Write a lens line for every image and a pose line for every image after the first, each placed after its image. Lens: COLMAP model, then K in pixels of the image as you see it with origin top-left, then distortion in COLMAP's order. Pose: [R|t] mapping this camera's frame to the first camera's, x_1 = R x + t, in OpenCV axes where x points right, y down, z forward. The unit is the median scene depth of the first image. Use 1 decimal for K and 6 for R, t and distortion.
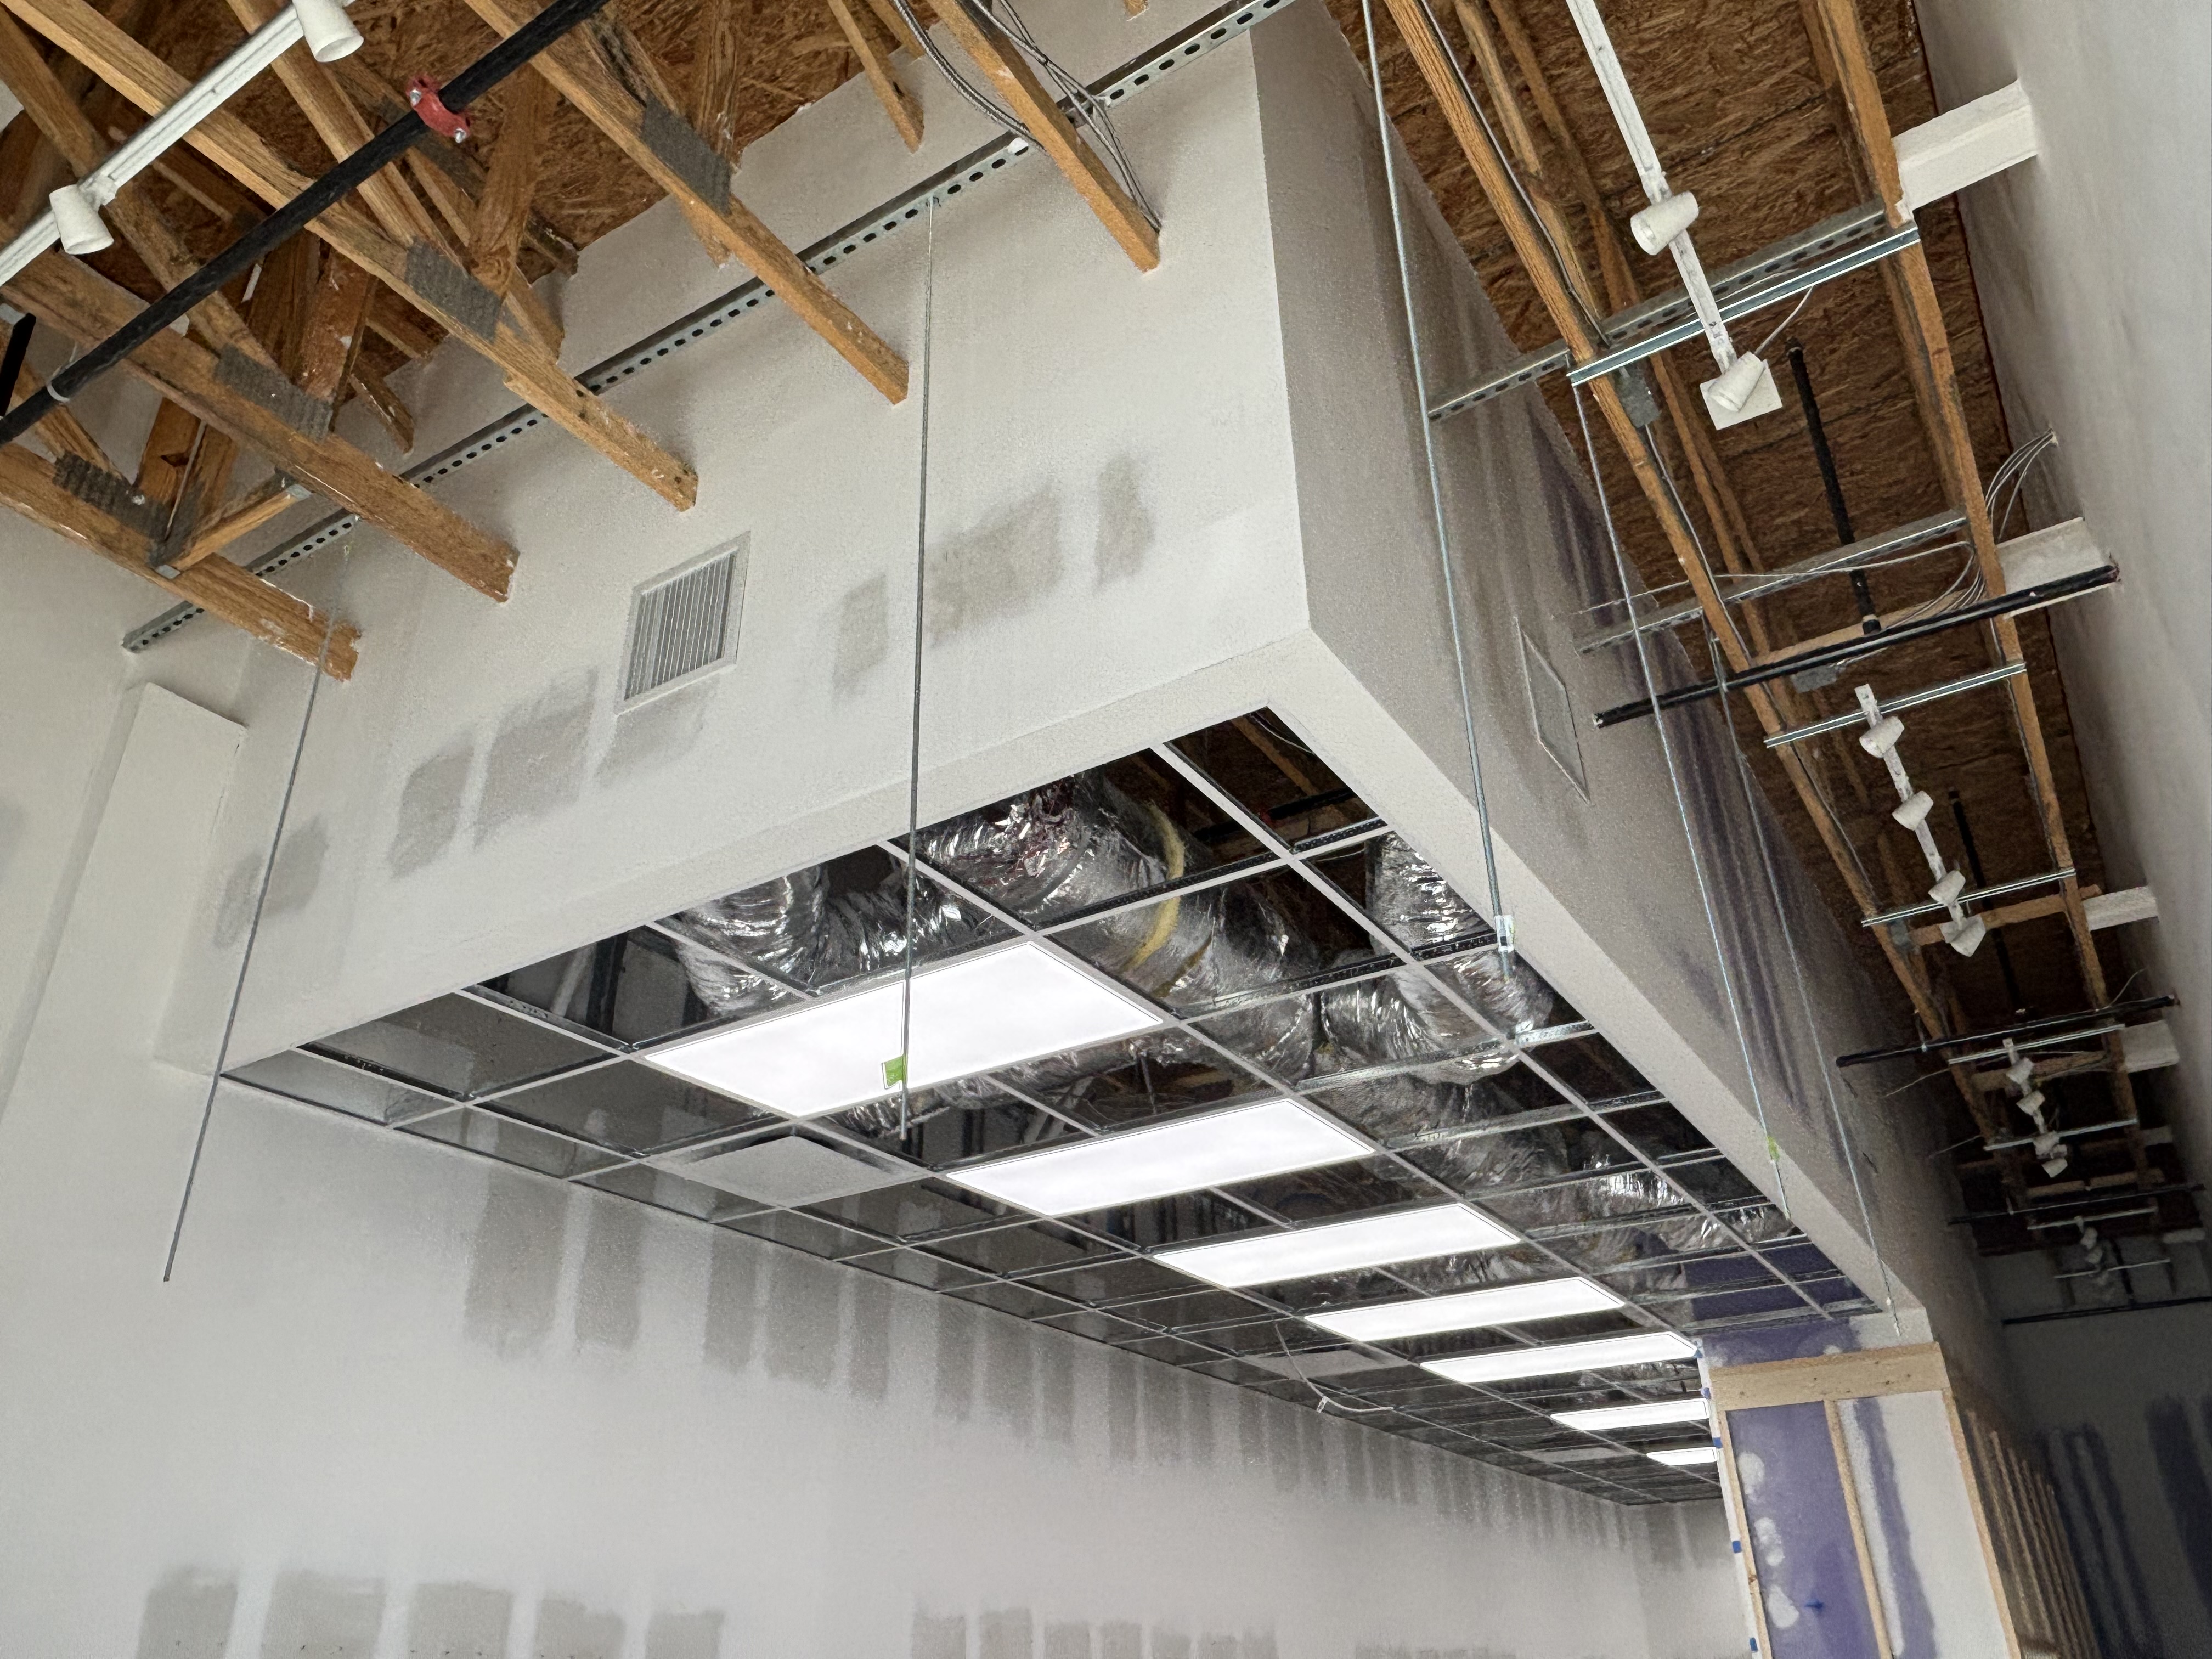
lens RADIAL K [[1597.3, 0, 1101.9], [0, 1597.3, 820.6], [0, 0, 1]] dist [0.000344, -0.001577]
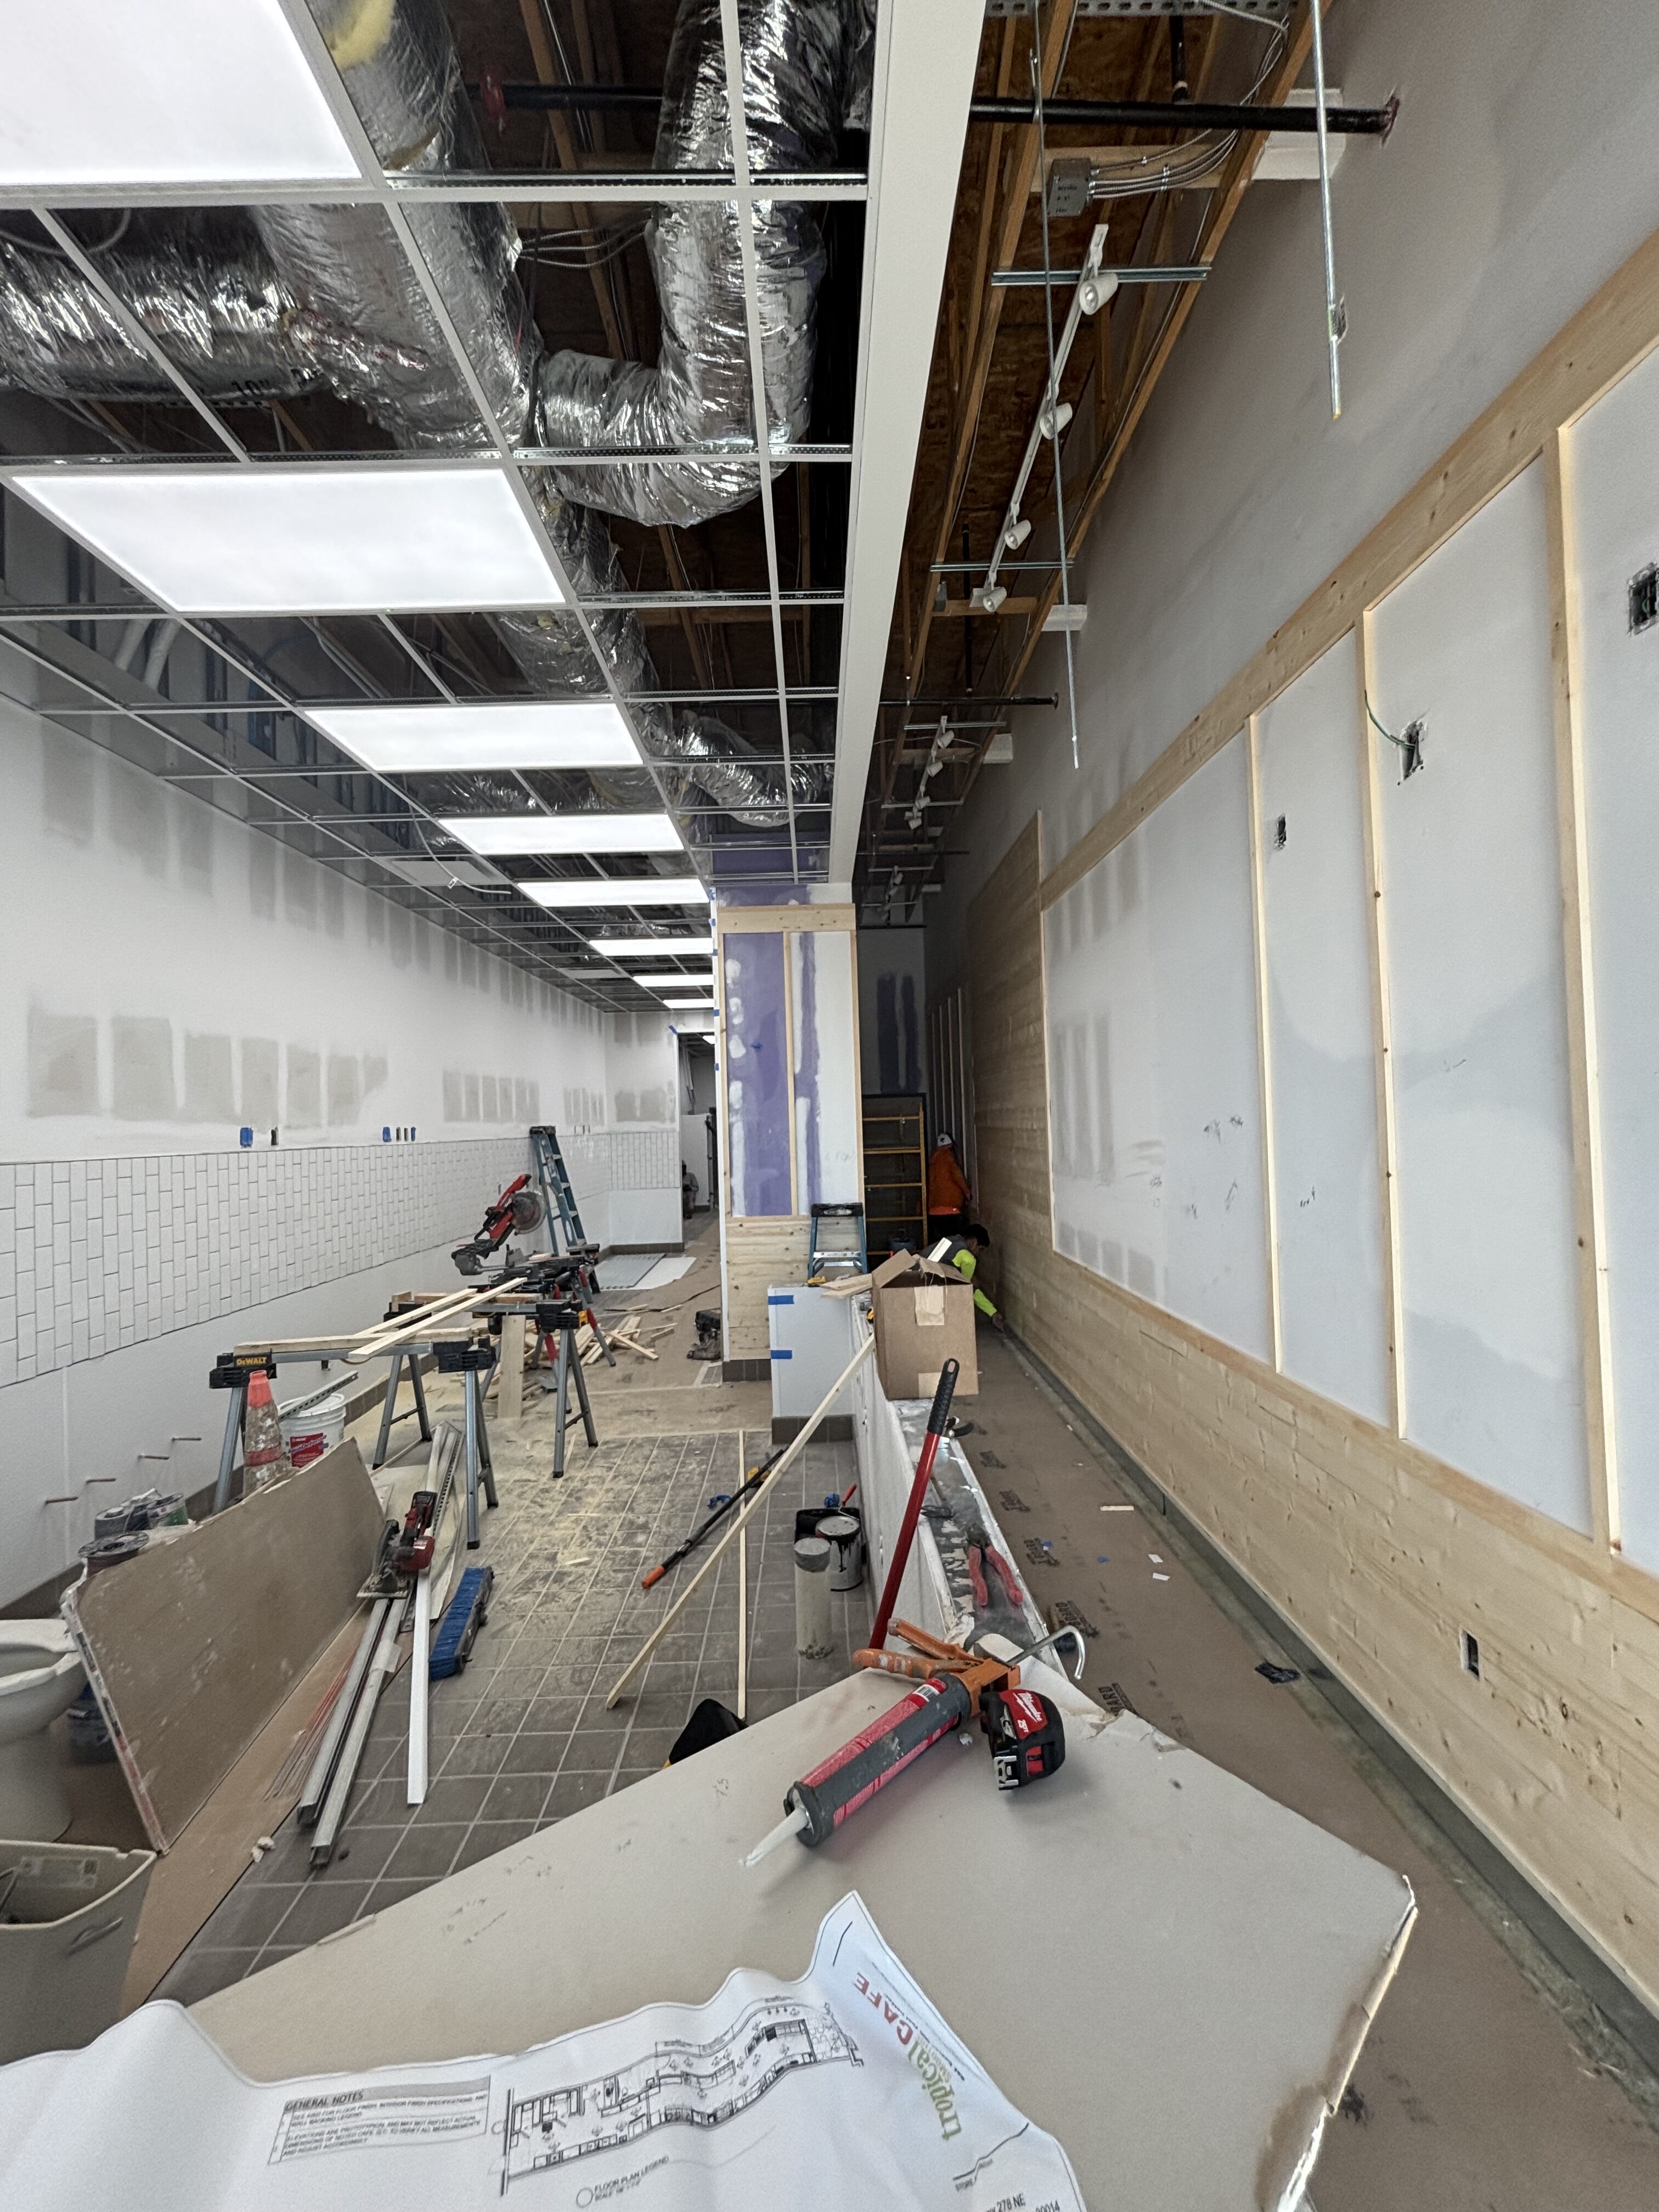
lens RADIAL K [[895.1, 0, 831.5], [0, 895.1, 1107.6], [0, 0, 1]] dist [-0.002226, -0.000112]
pose [[0.831018, -0.001686, 0.556244, -0.005385], [-0.258078, 0.884682, 0.388245, 0.157998], [-0.492753, -0.466193, 0.734751, 0.235739]]
